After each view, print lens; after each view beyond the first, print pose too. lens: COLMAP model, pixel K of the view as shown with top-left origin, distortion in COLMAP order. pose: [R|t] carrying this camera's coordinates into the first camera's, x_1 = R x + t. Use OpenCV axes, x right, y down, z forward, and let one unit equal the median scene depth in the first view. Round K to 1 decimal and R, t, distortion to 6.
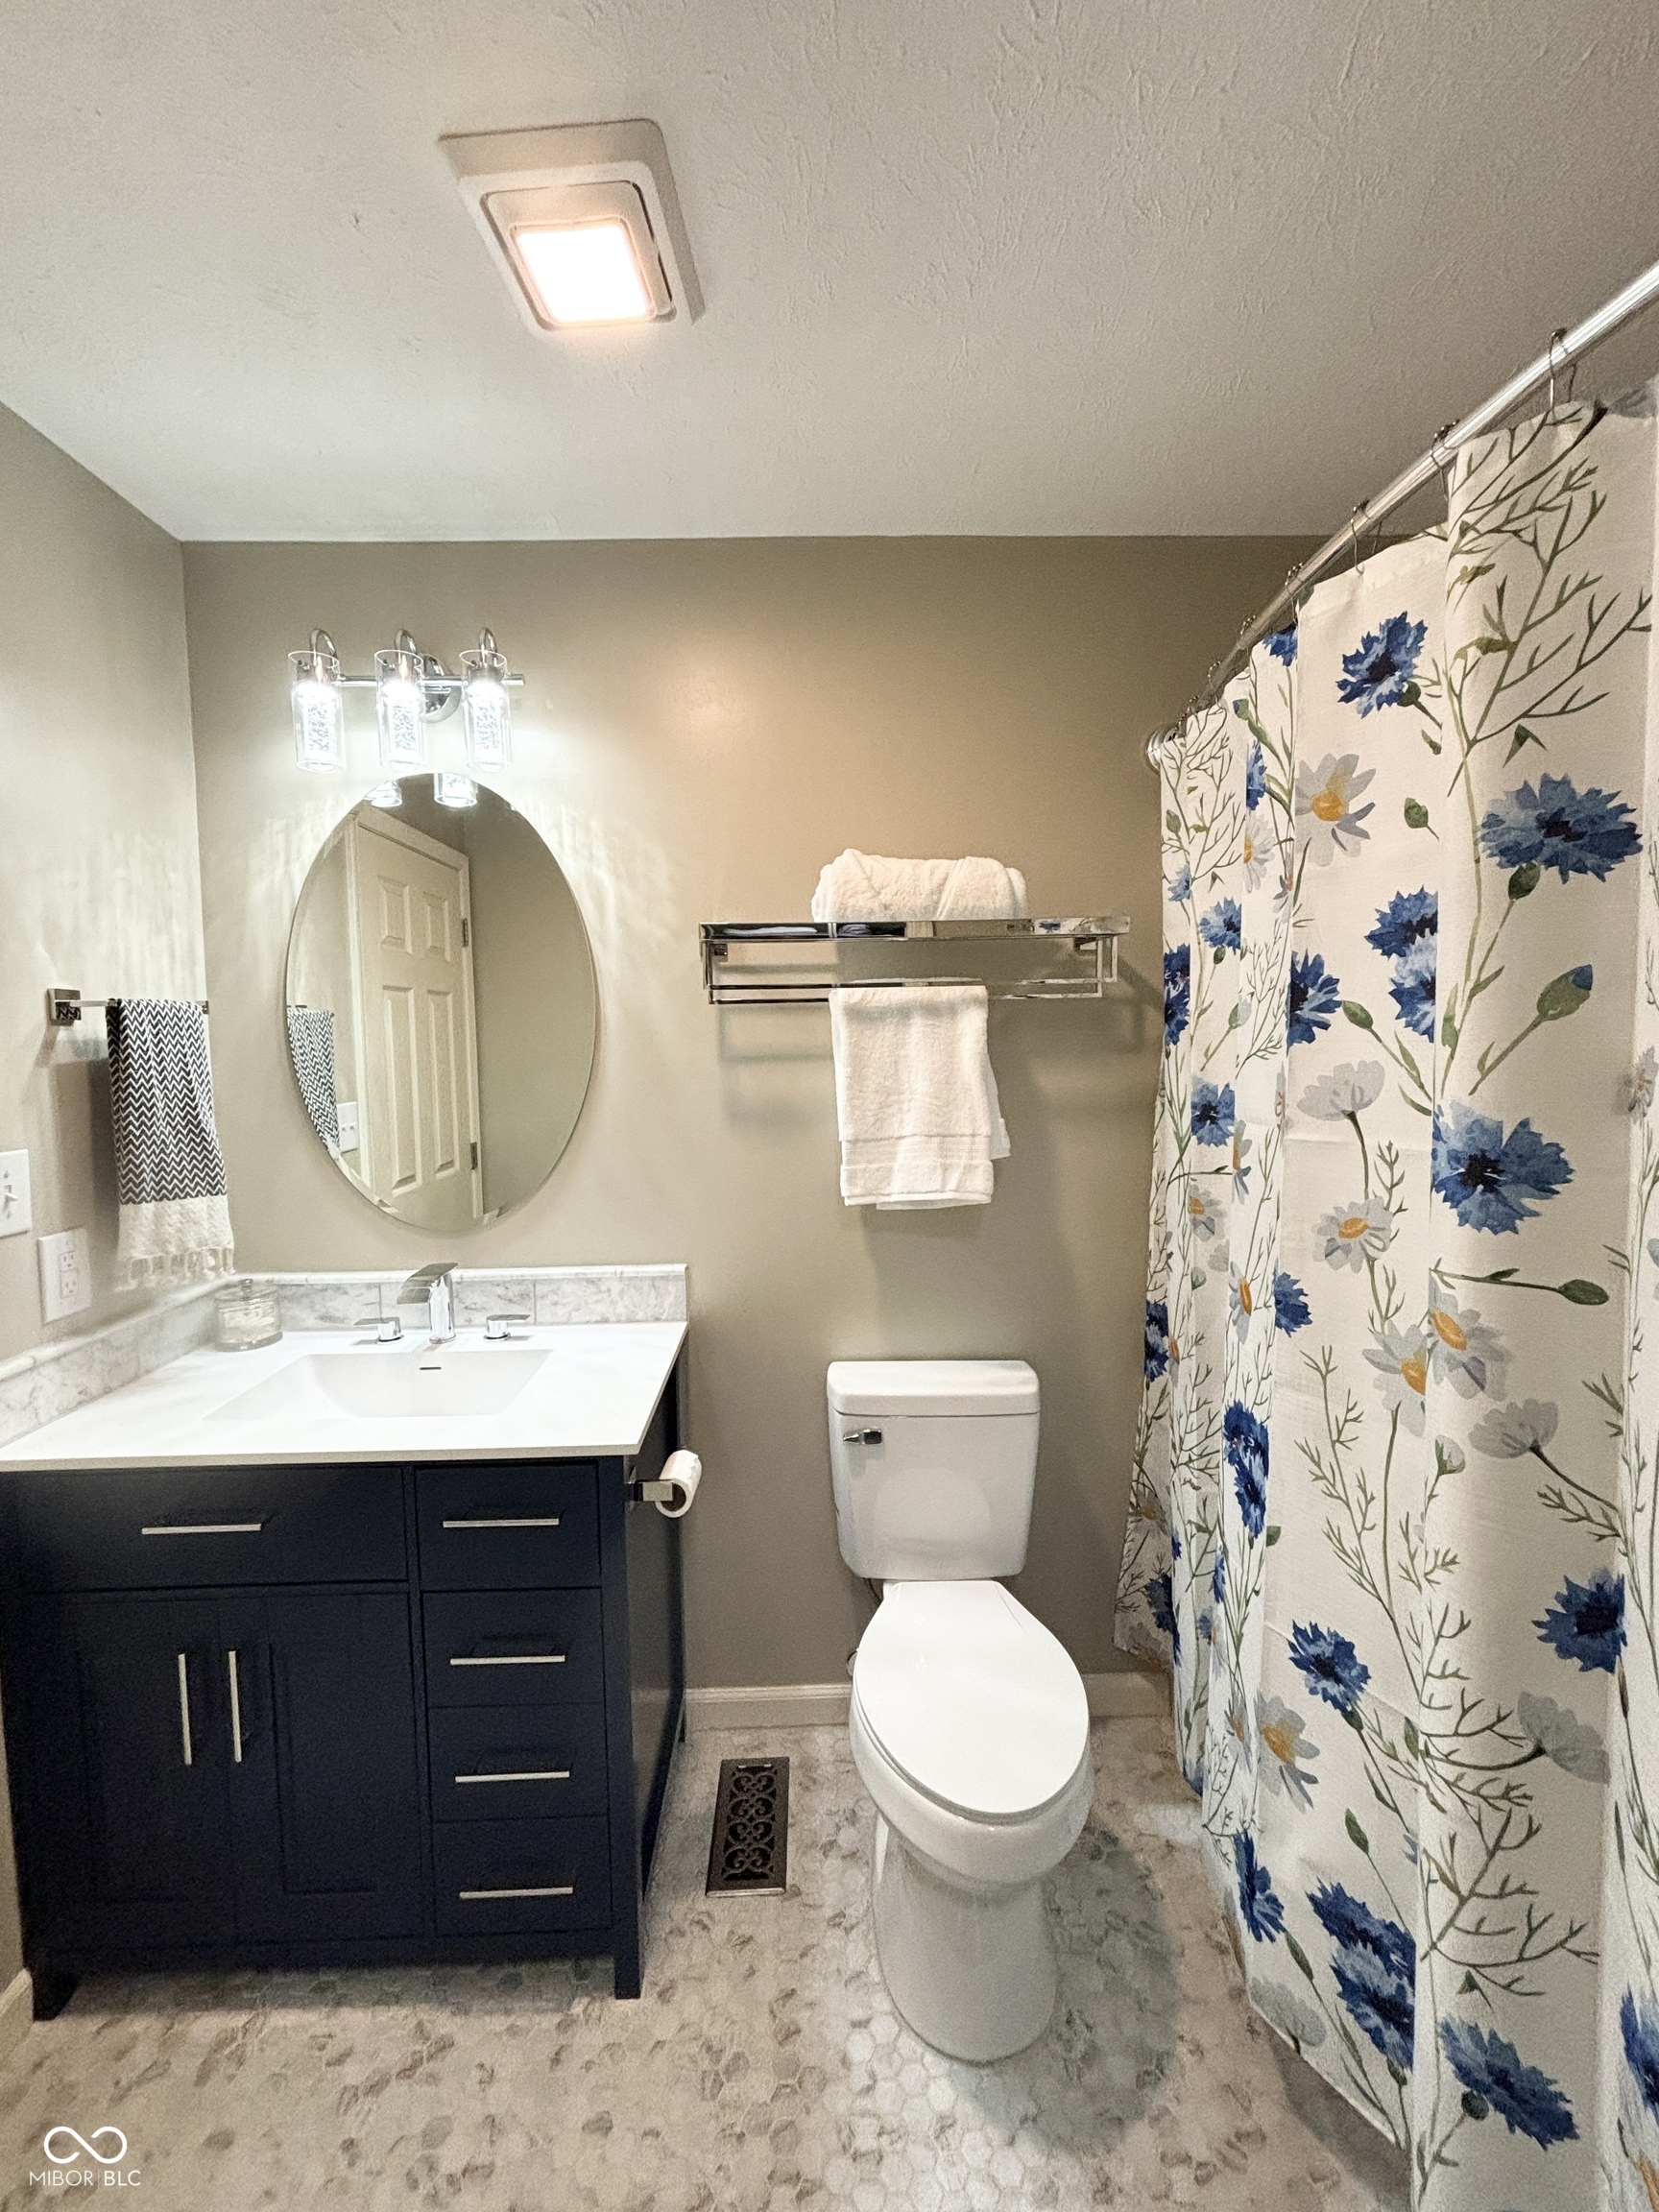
lens RADIAL K [[884.6, 0, 826.1], [0, 884.6, 1101.0], [0, 0, 1]] dist [0.000808, -0.002878]
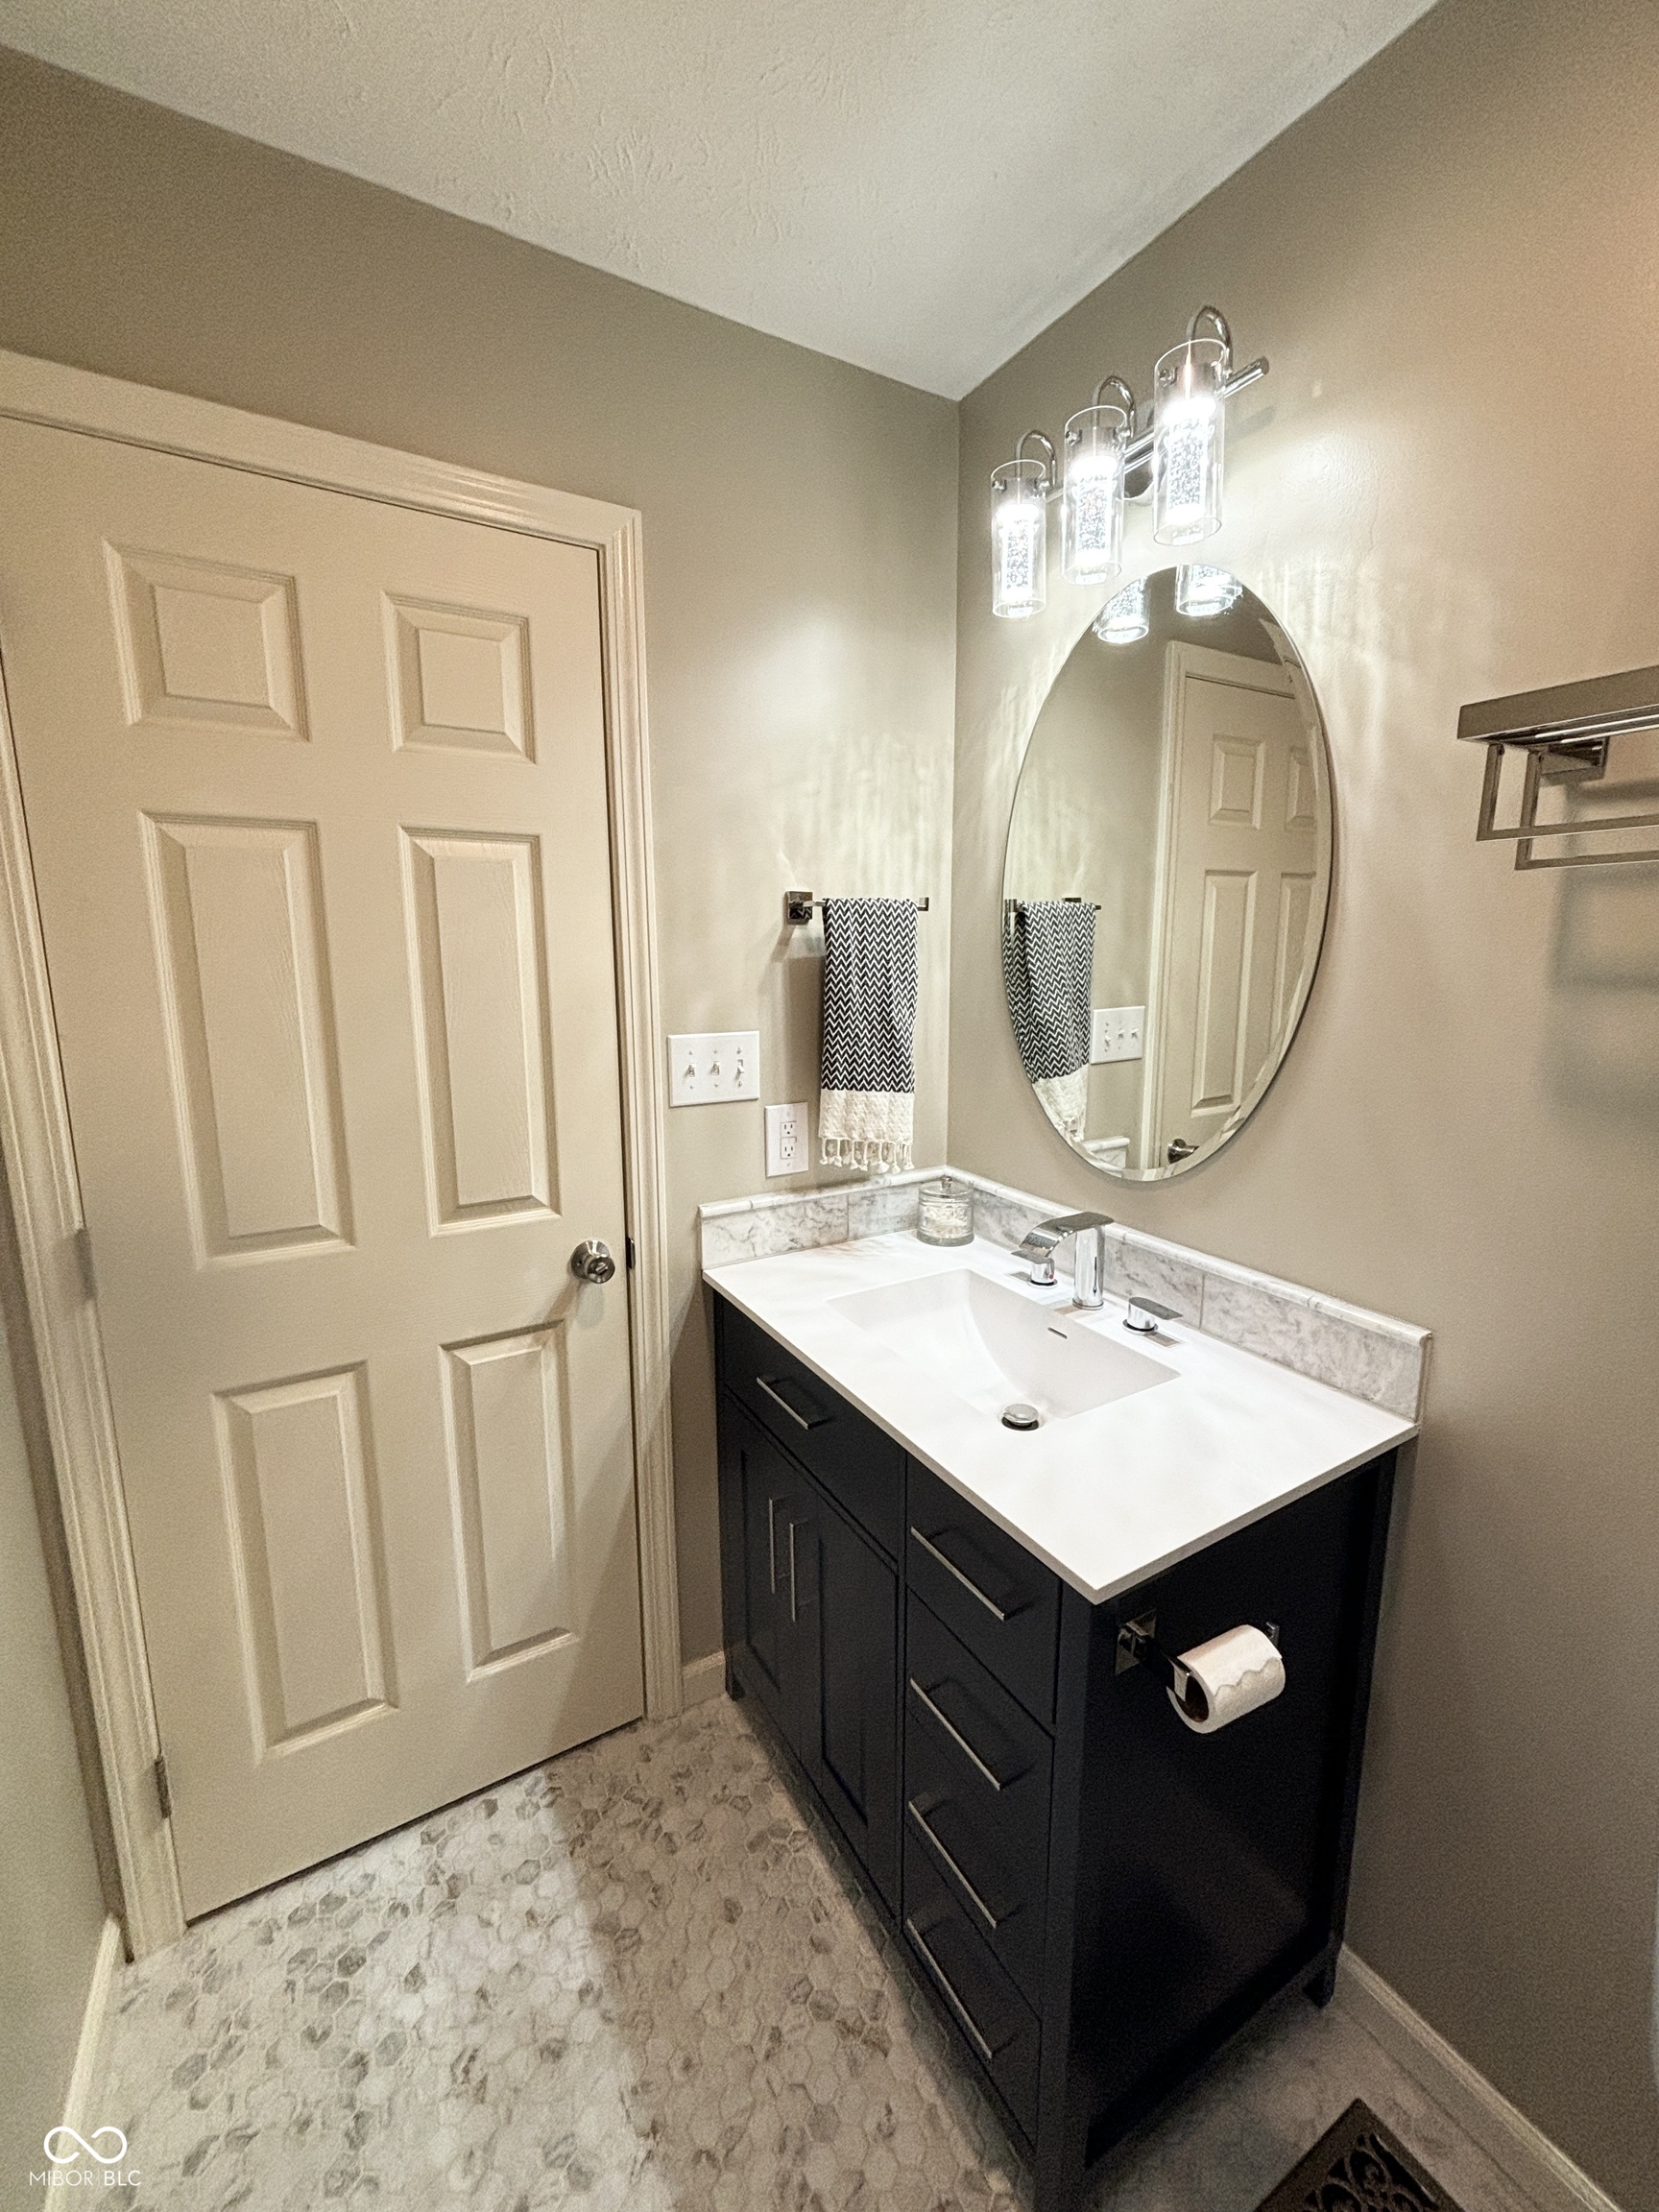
lens RADIAL K [[884.6, 0, 816.7], [0, 884.6, 1094.4], [0, 0, 1]] dist [0.000808, -0.002878]
pose [[0.481536, 0.159992, -0.861699, 0.140503], [-0.060302, 0.986915, 0.149543, -0.036543], [0.874349, -0.020048, 0.484883, 0.418579]]
